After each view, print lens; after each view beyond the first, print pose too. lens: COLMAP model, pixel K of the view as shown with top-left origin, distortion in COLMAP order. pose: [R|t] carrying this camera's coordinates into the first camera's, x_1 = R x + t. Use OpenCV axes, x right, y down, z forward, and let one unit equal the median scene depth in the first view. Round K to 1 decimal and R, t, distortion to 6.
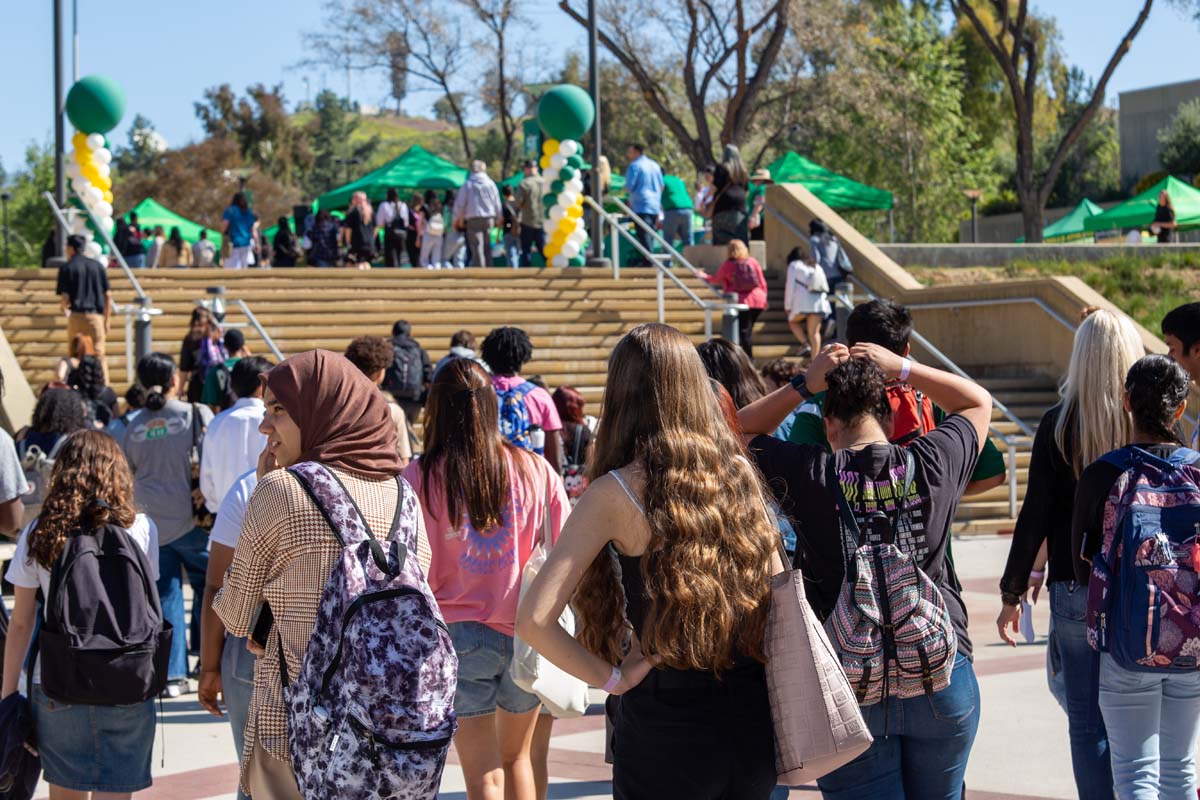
lens RADIAL K [[2438.2, 0, 600.0], [0, 2438.2, 400.0], [0, 0, 1]] dist [-0.026901, -0.064636]
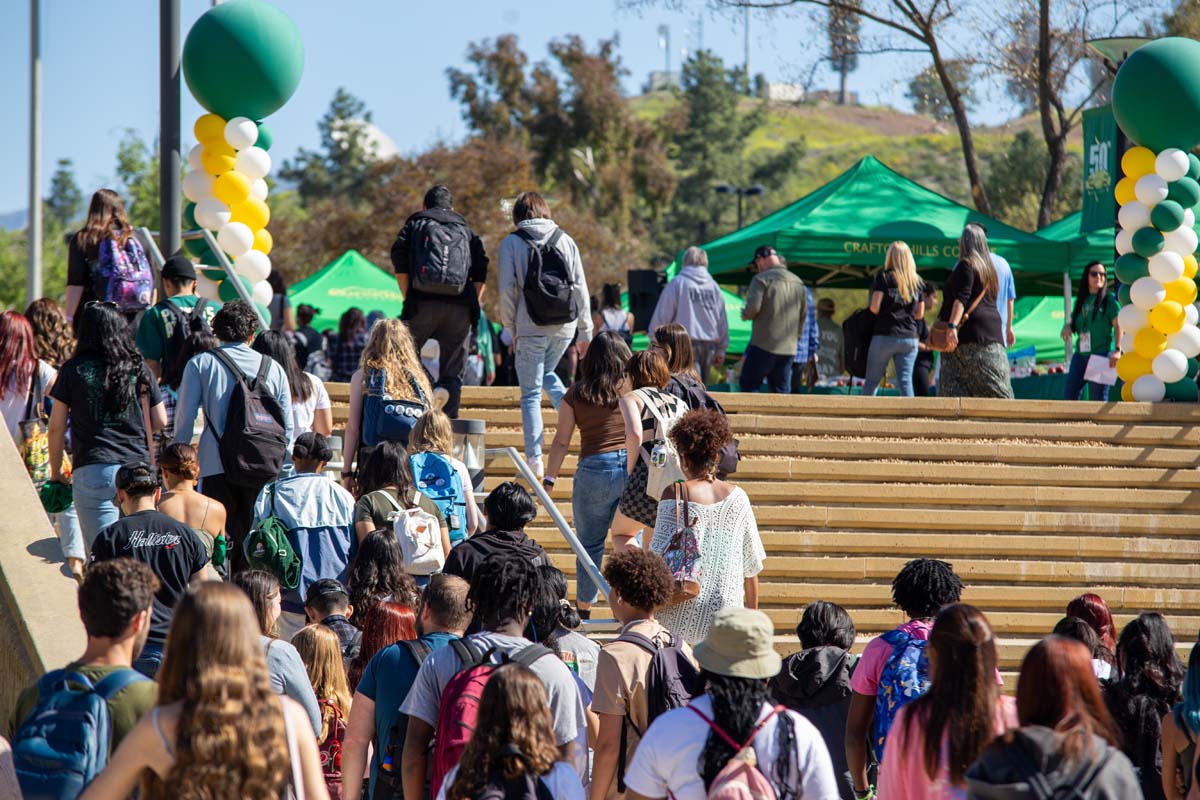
lens RADIAL K [[5198.2, 0, 600.0], [0, 5198.2, 400.0], [0, 0, 1]] dist [1.213591, 1.057889]
pose [[0.992824, 0.024746, -0.116996, -0.001711], [-0.030580, 0.998363, -0.048337, 0.001571], [0.115609, 0.051568, 0.991955, -0.102364]]
